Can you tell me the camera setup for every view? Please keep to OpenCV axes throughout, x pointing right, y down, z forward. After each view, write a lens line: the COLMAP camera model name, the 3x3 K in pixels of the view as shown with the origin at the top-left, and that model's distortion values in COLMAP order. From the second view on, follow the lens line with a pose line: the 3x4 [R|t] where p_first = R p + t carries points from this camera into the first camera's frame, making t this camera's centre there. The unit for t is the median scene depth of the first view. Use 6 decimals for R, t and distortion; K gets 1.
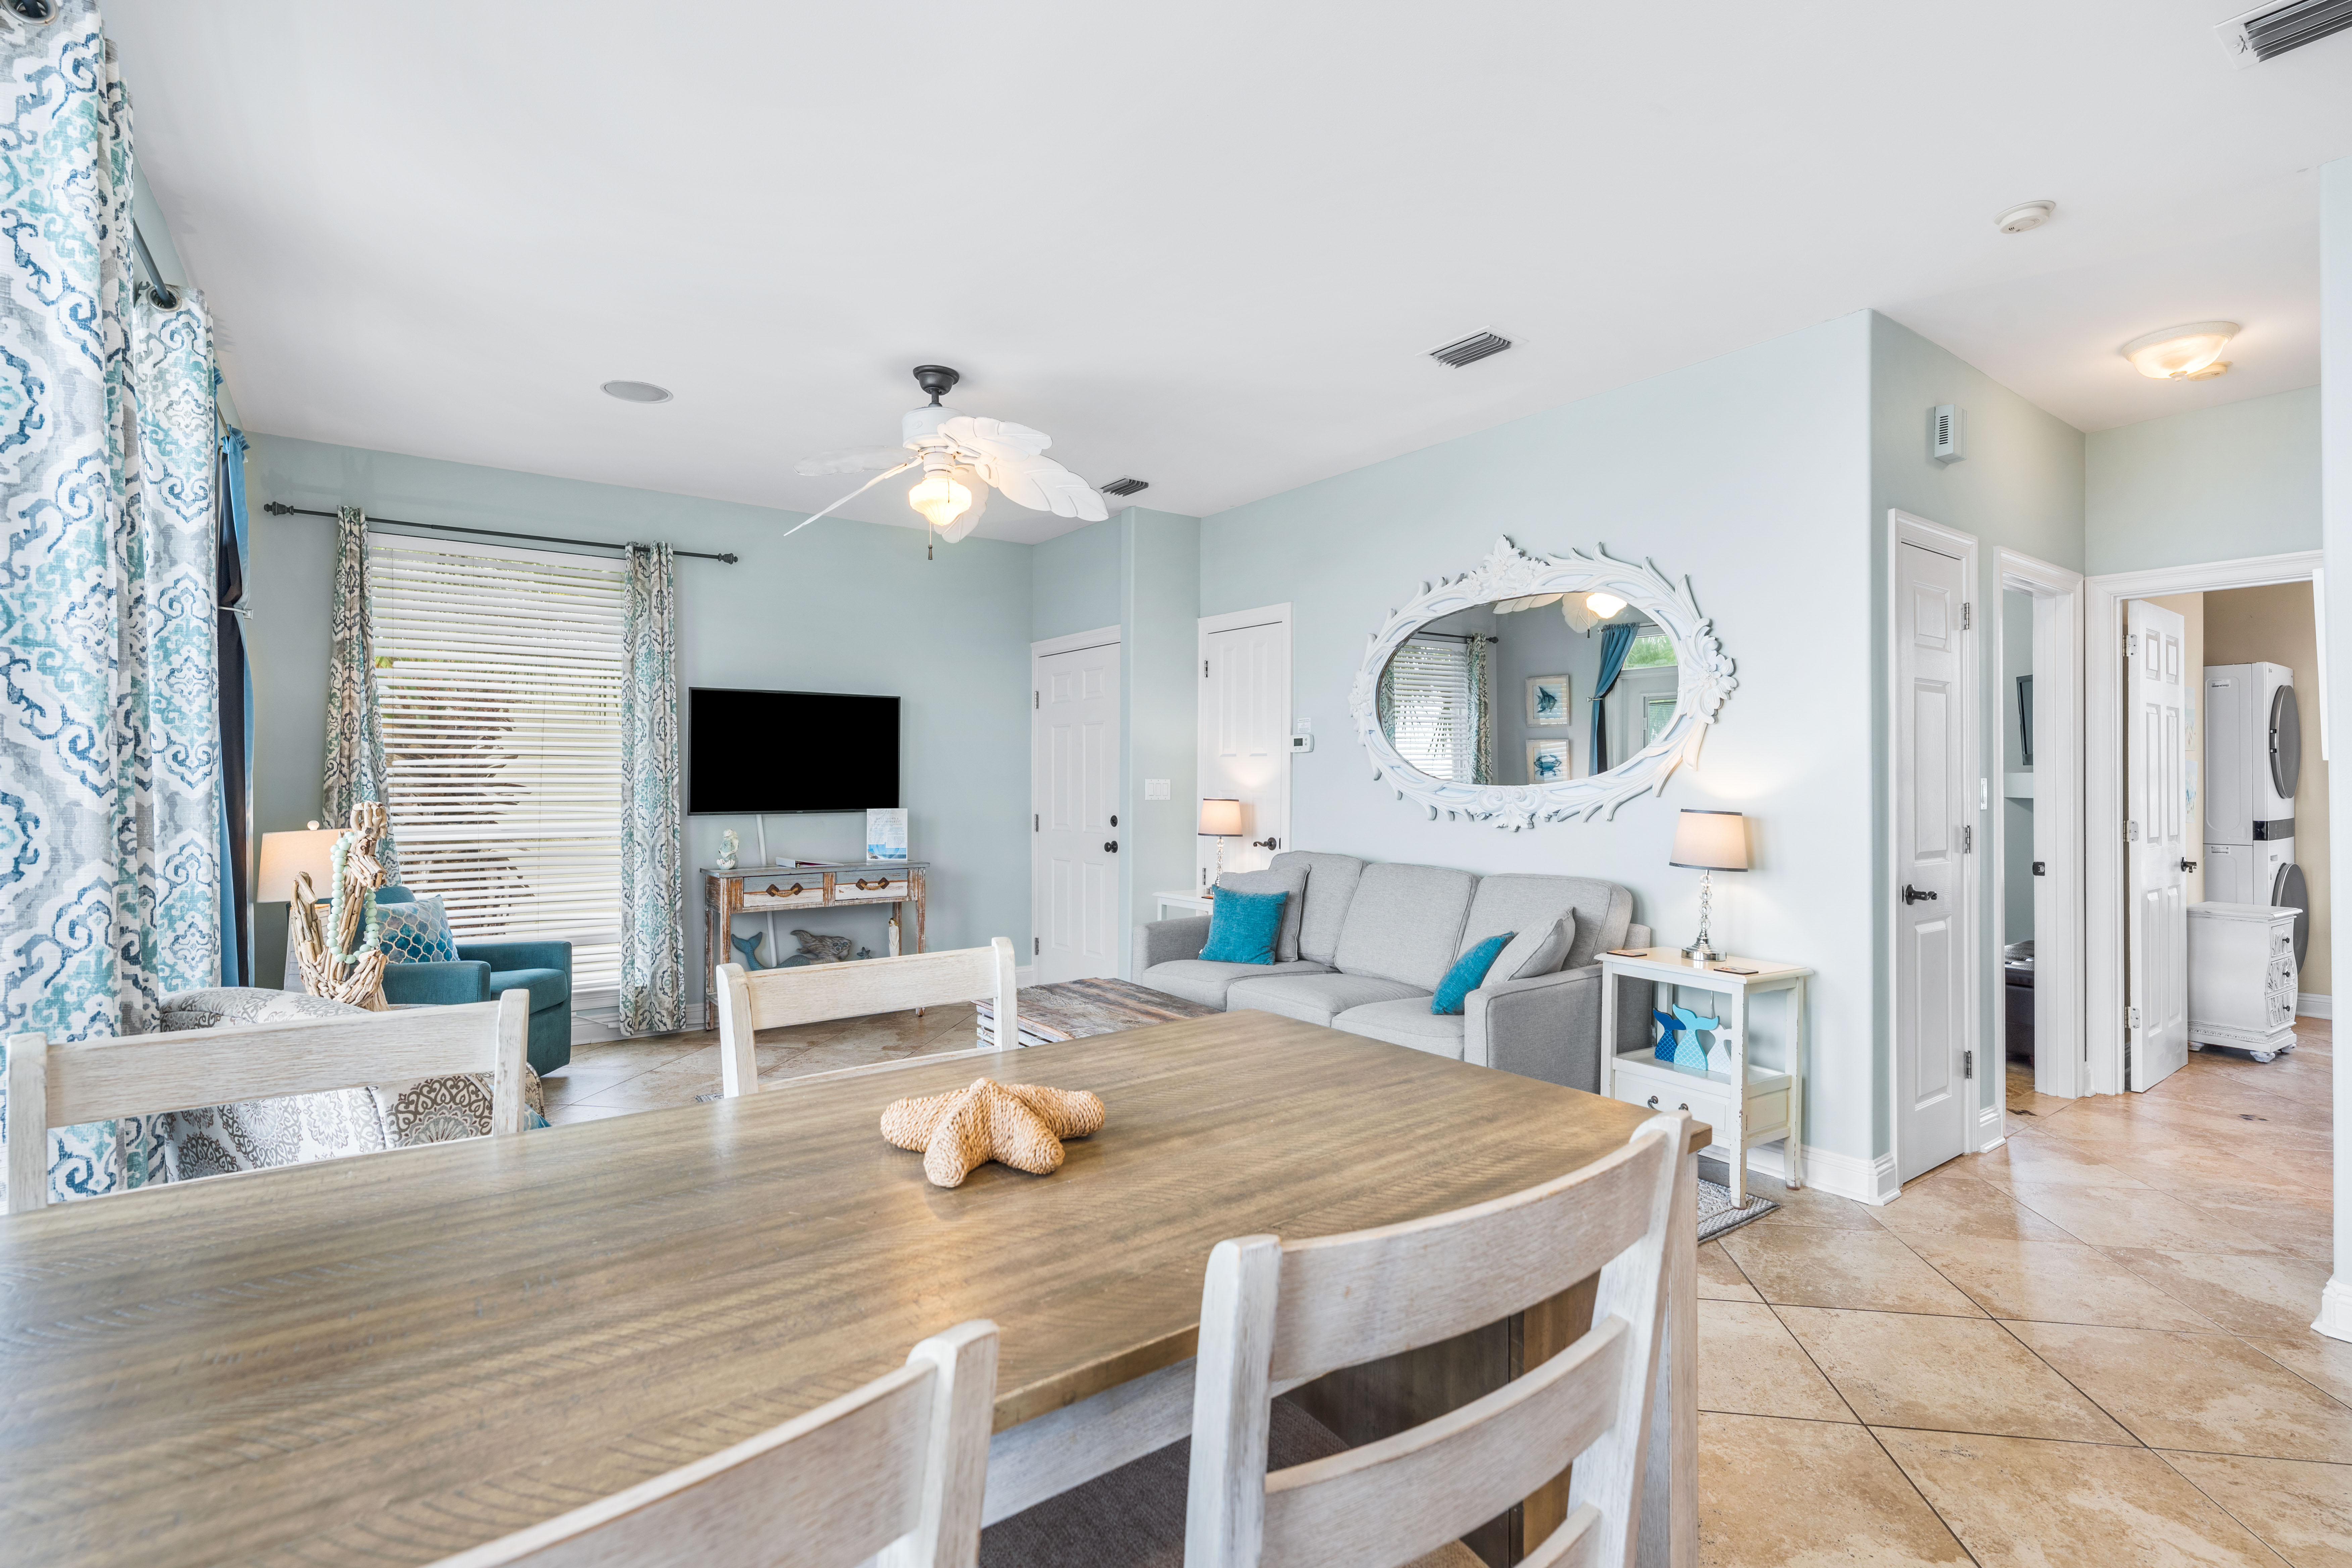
lens RADIAL K [[1107.2, 0, 1175.0], [0, 1107.2, 772.0], [0, 0, 1]] dist [0.003225, 0.000084]
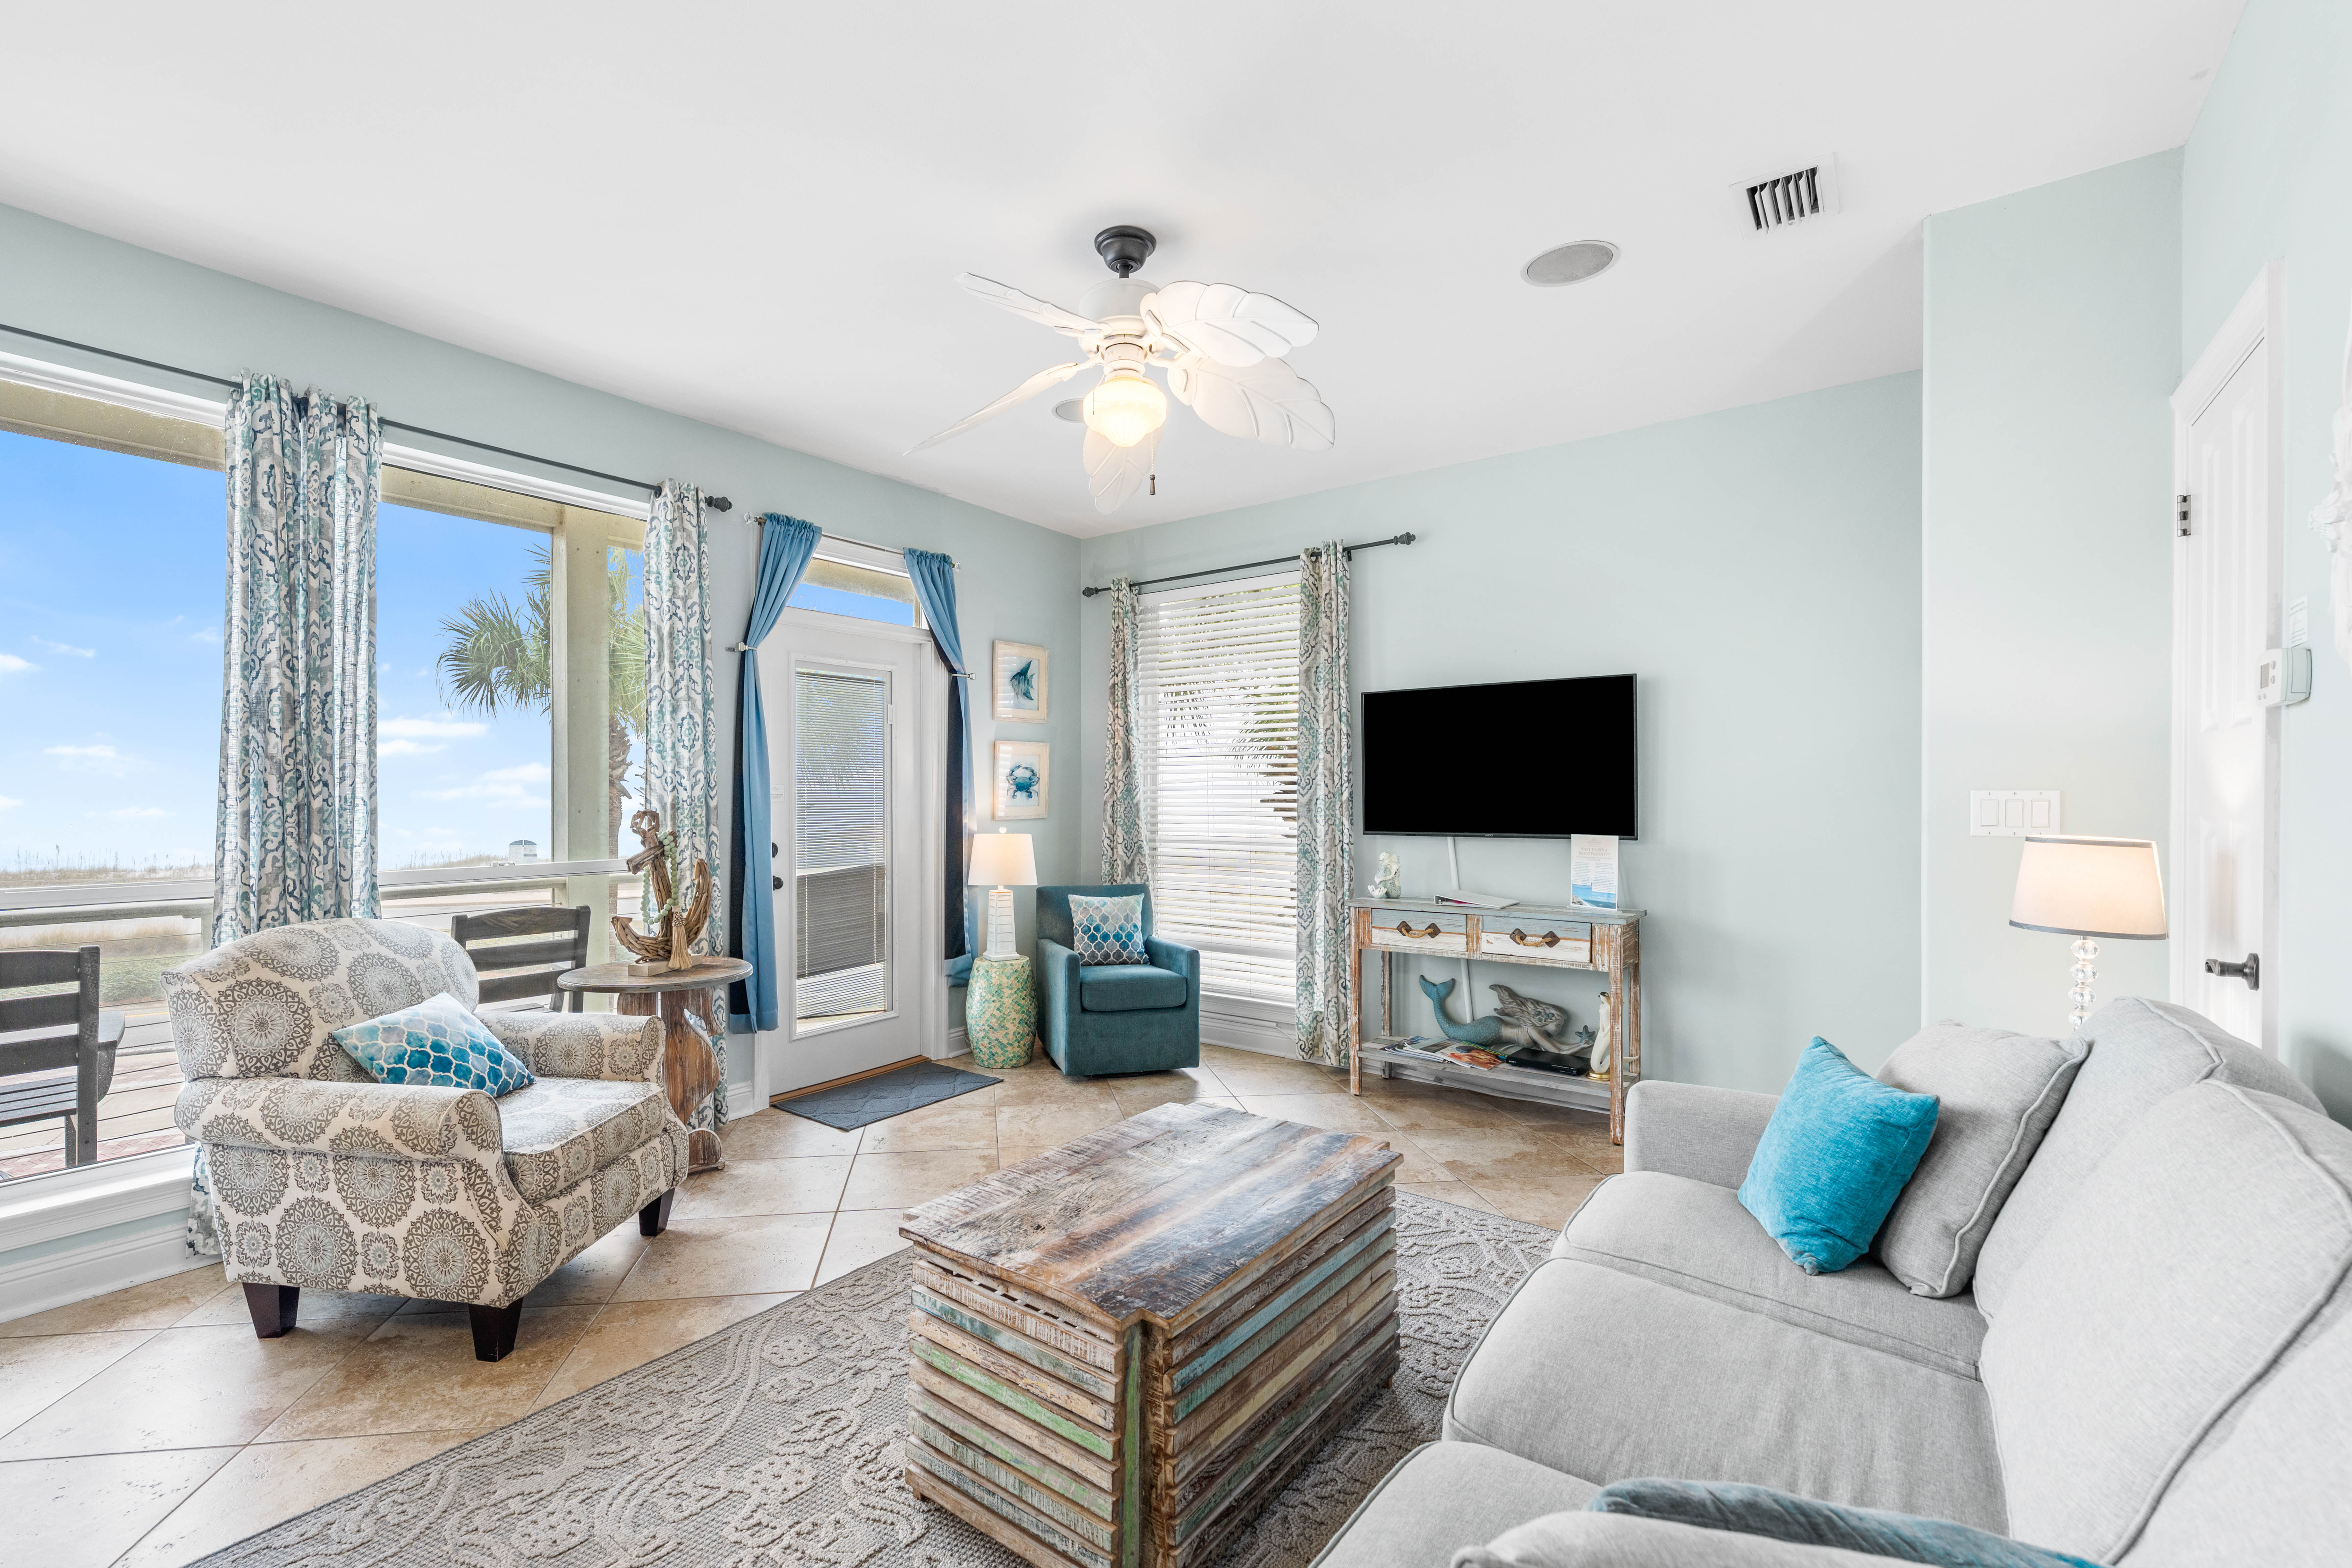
lens RADIAL K [[1025.9, 0, 1090.1], [0, 1025.9, 796.7], [0, 0, 1]] dist [-0.002174, -0.000051]
pose [[0.247977, -0.001720, -0.968764, 0.327641], [0.008831, 0.999961, 0.000486, 0.006020], [0.968726, -0.008675, 0.247983, 0.593689]]
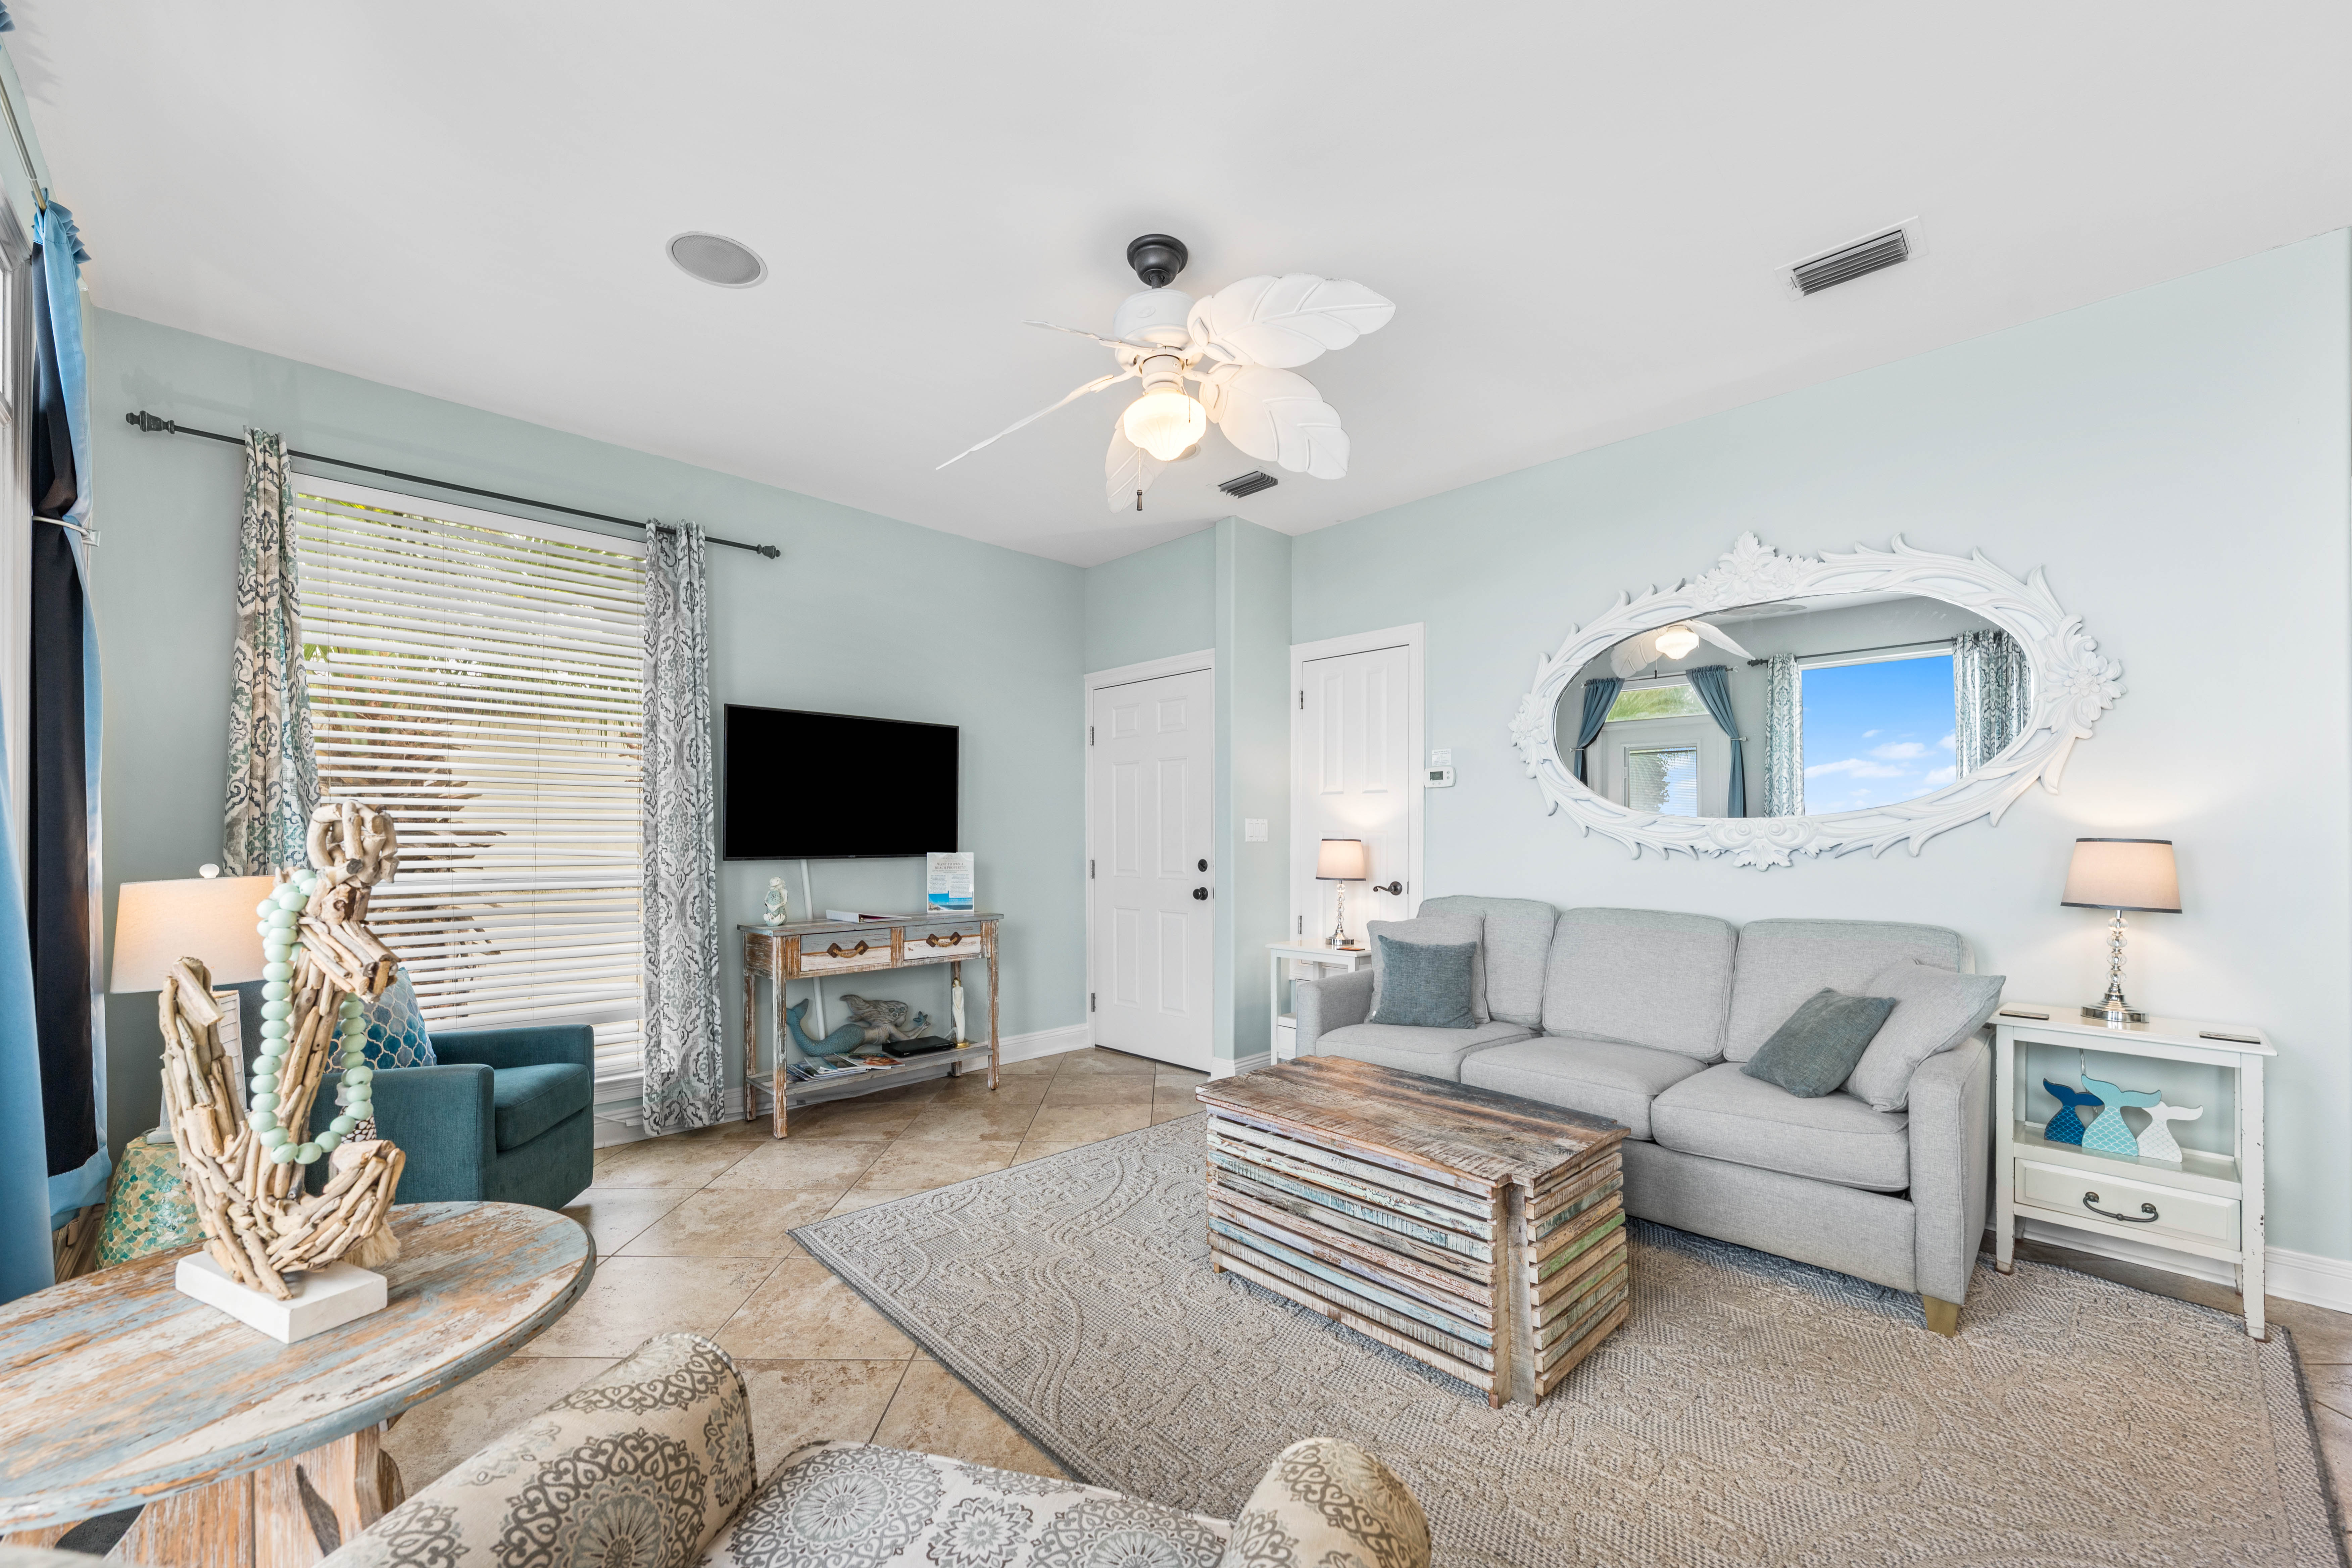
lens RADIAL K [[928.6, 0, 1162.1], [0, 928.6, 837.7], [0, 0, 1]] dist [-0.002510, 0.000163]
pose [[0.990108, -0.002226, 0.140288, -0.221764], [0.001413, 0.999982, 0.005895, 0.019287], [-0.140299, -0.005638, 0.990093, 0.283948]]
